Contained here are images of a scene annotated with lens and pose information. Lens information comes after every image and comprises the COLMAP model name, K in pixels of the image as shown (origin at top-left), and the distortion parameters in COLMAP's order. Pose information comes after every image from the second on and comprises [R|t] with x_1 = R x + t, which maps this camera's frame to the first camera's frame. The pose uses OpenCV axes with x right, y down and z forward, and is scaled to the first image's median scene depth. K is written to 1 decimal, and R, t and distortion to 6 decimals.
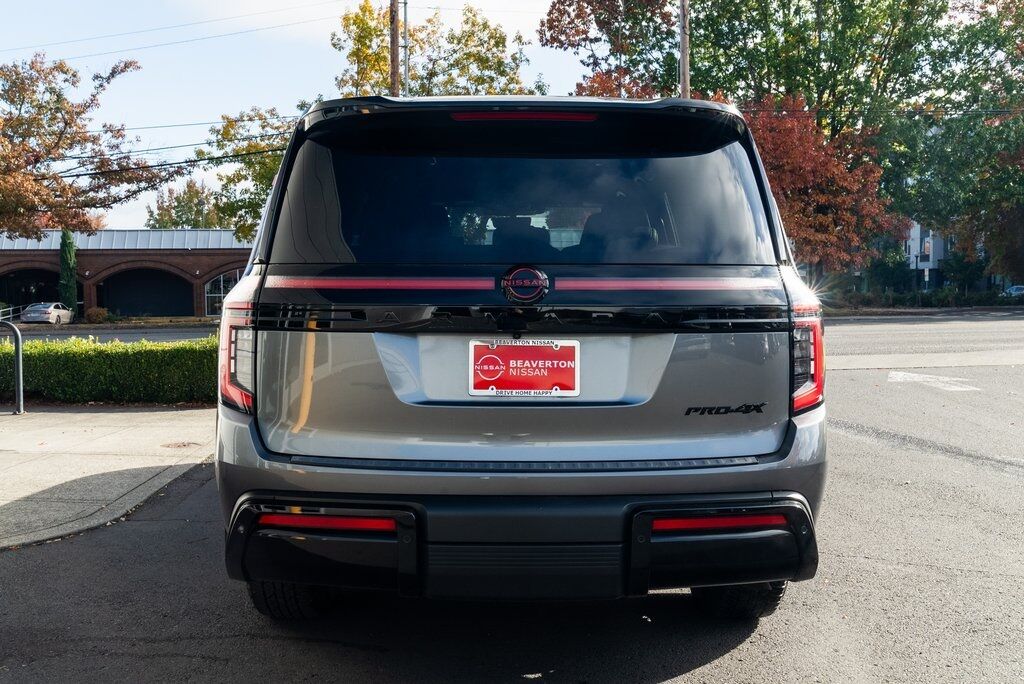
lens RADIAL K [[939.7, 0, 513.5], [0, 939.7, 343.9], [0, 0, 1]] dist [0.000542, 0.000000]
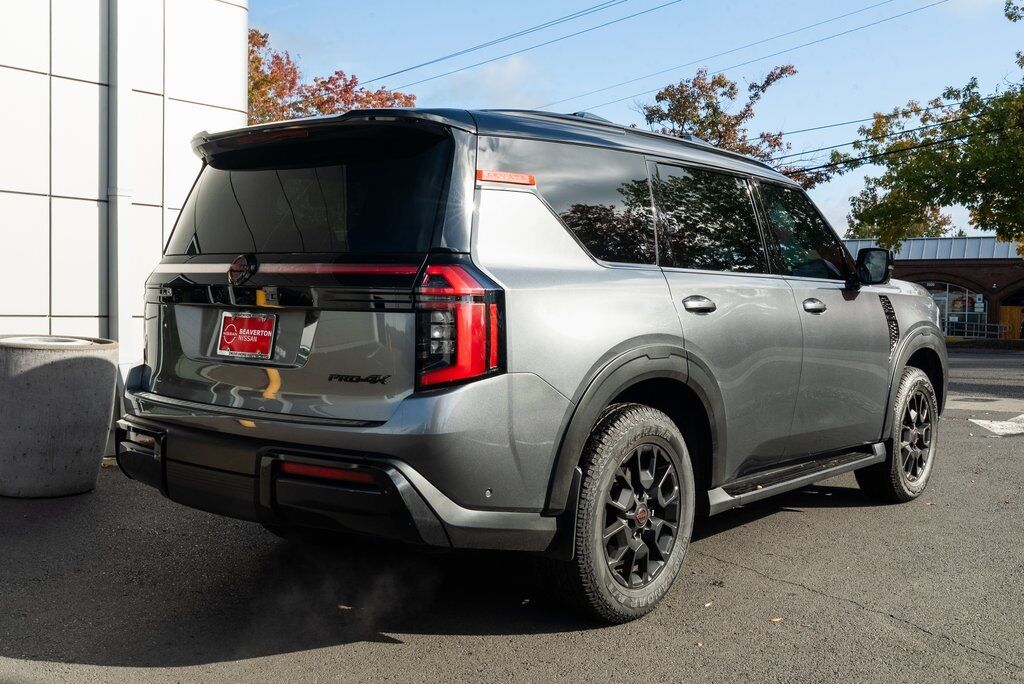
lens RADIAL K [[1045.3, 0, 512.7], [0, 1045.3, 343.4], [0, 0, 1]] dist [-0.001424, 0.000000]
pose [[0.765742, 0.040197, -0.641891, 0.079064], [-0.054783, 0.998494, -0.002825, 0.001362], [0.640811, 0.037328, 0.766791, 0.009694]]
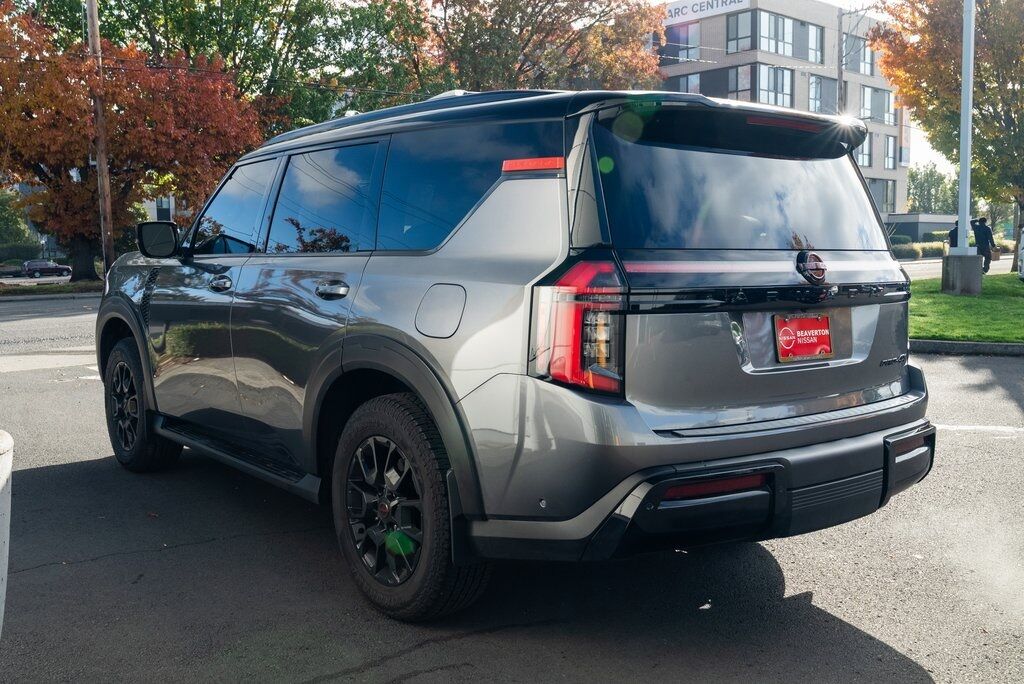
lens RADIAL K [[987.7, 0, 513.1], [0, 987.7, 338.9], [0, 0, 1]] dist [0.000404, 0.000000]
pose [[0.789053, -0.050771, 0.612224, -0.070033], [0.036083, 0.998689, 0.036314, -0.002088], [-0.613265, -0.006563, 0.789850, 0.015099]]
